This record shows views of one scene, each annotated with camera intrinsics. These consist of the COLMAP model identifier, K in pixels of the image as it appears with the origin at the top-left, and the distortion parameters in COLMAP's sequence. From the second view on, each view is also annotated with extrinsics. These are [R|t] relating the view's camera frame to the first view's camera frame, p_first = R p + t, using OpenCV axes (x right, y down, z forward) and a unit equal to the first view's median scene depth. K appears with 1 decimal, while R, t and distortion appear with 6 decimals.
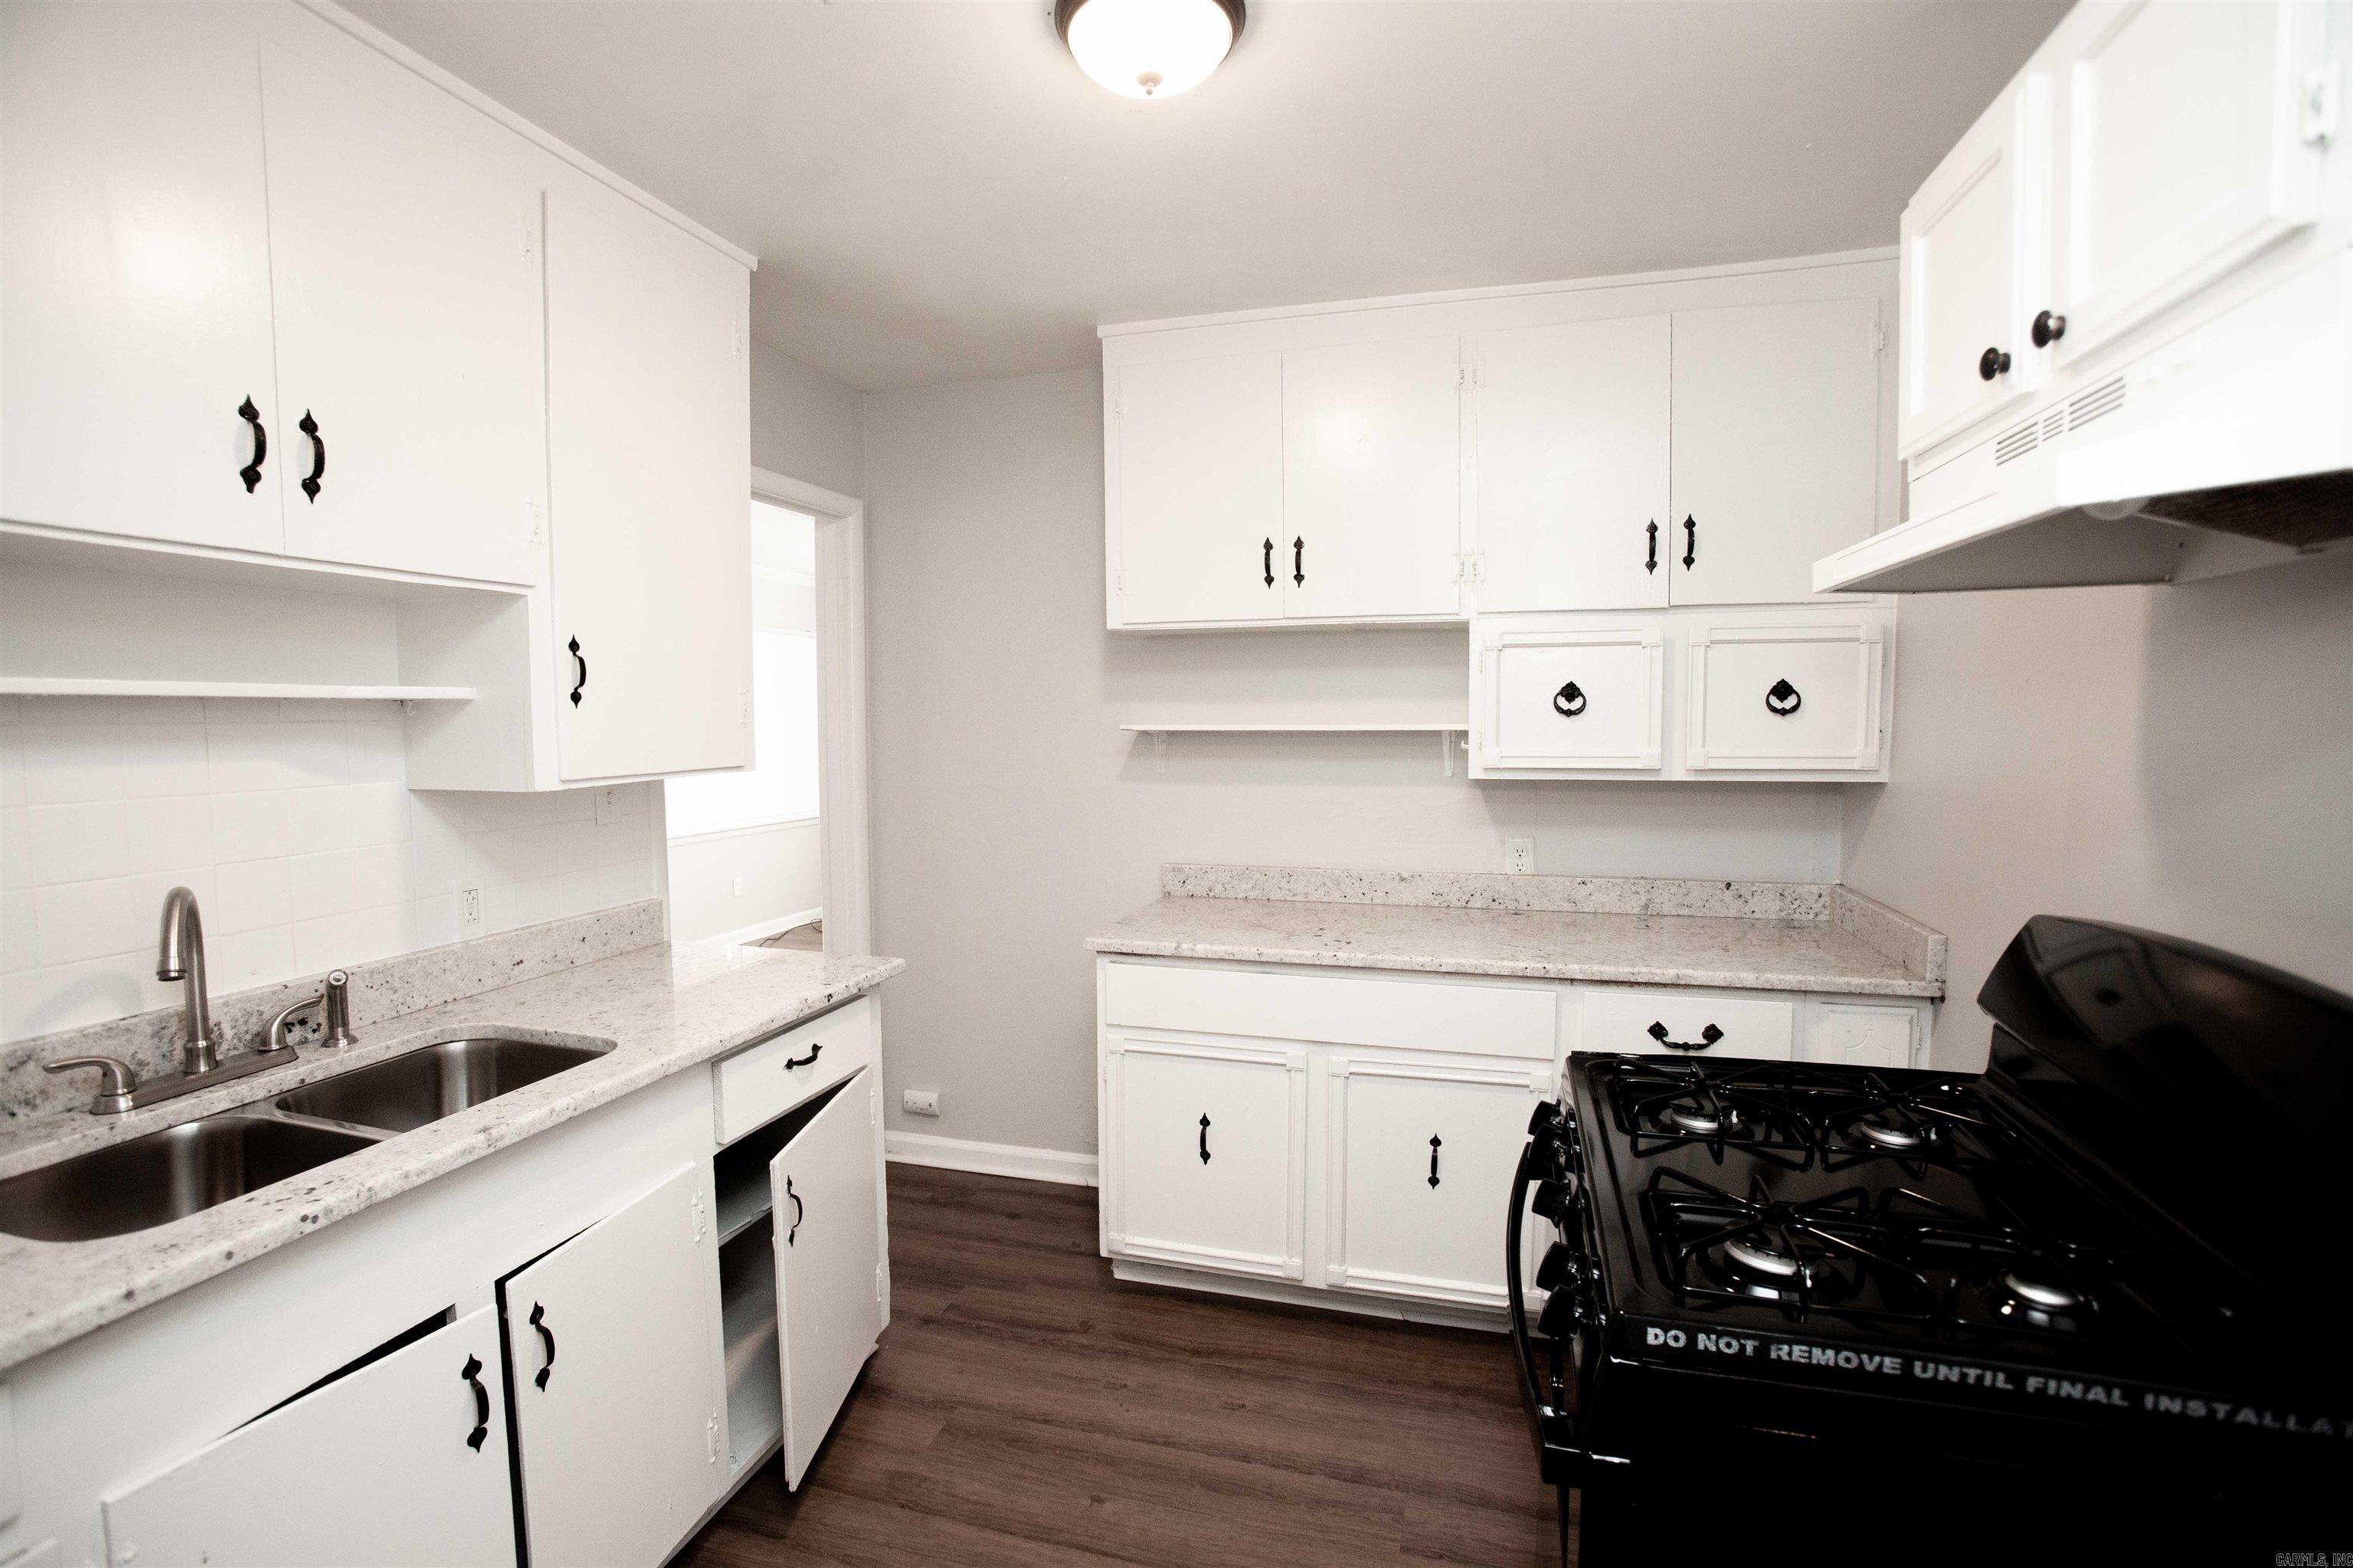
lens RADIAL K [[1105.4, 0, 1176.5], [0, 1105.4, 784.0], [0, 0, 1]] dist [-0.069846, 0.039289]
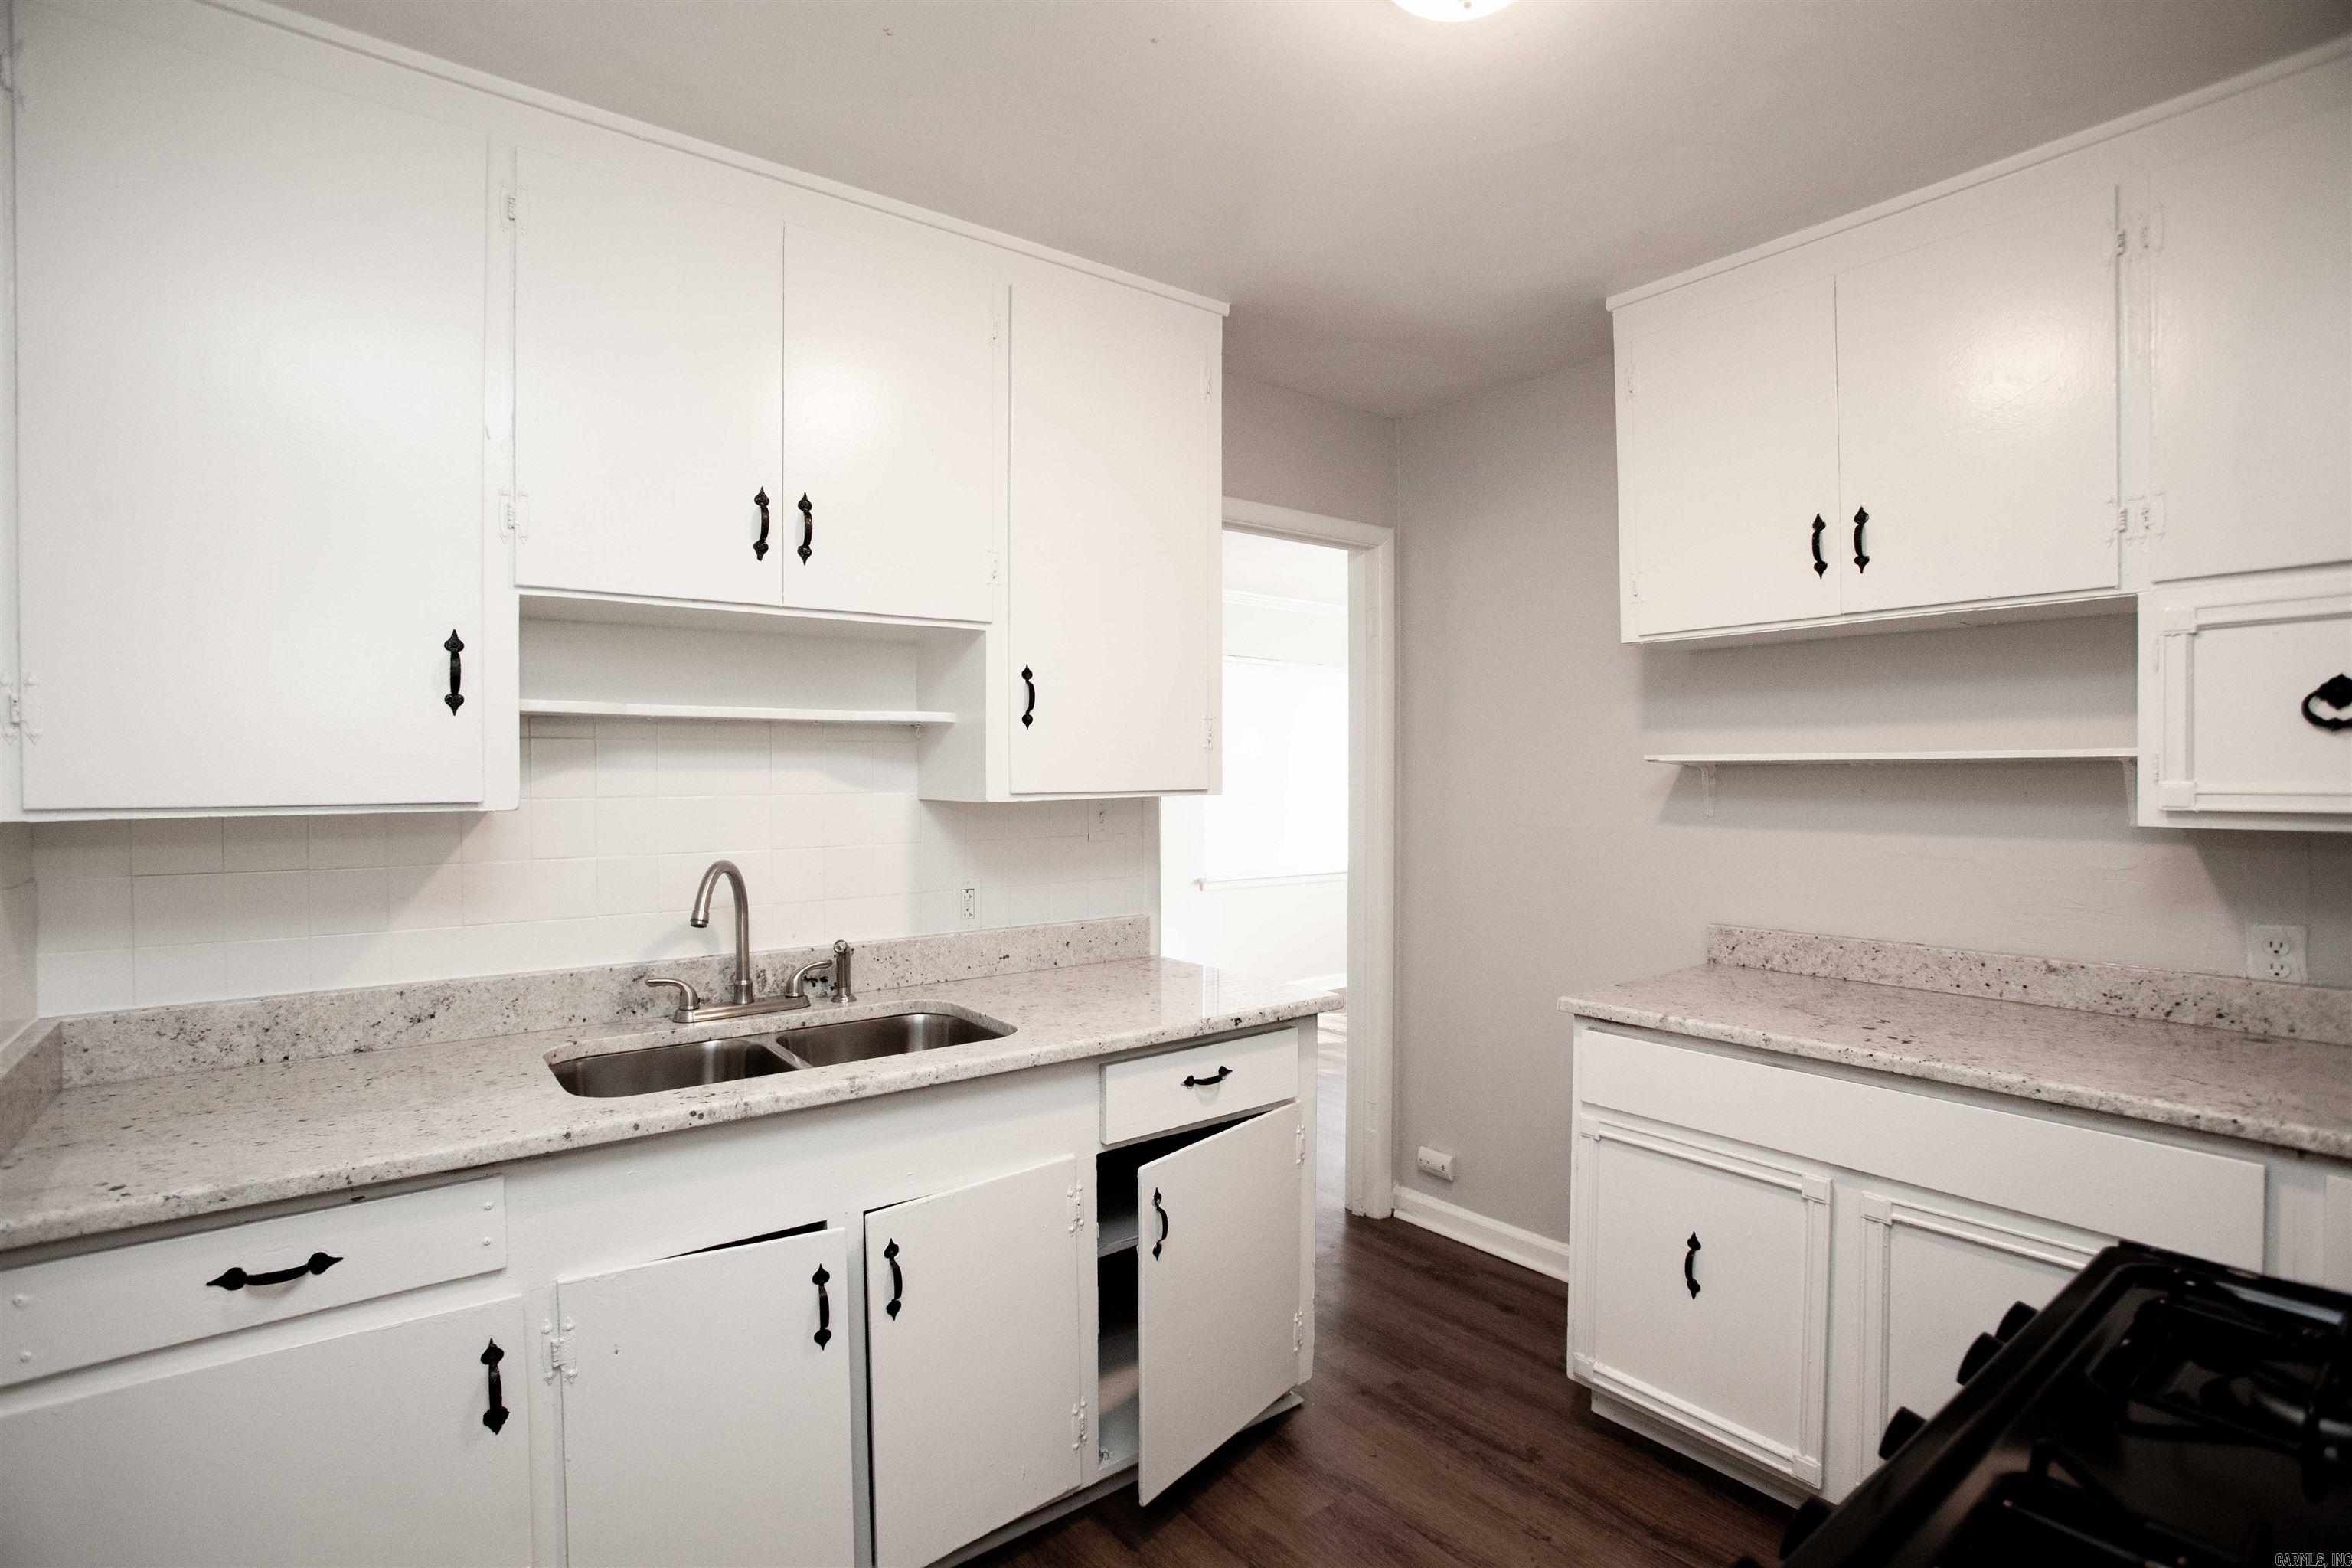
lens RADIAL K [[1138.7, 0, 1146.2], [0, 1138.7, 779.2], [0, 0, 1]] dist [-0.075009, 0.045703]
pose [[0.810843, 0.007564, -0.585215, 0.192572], [-0.038124, 0.998475, -0.039918, 0.019313], [0.584021, 0.054678, 0.809895, 0.101616]]
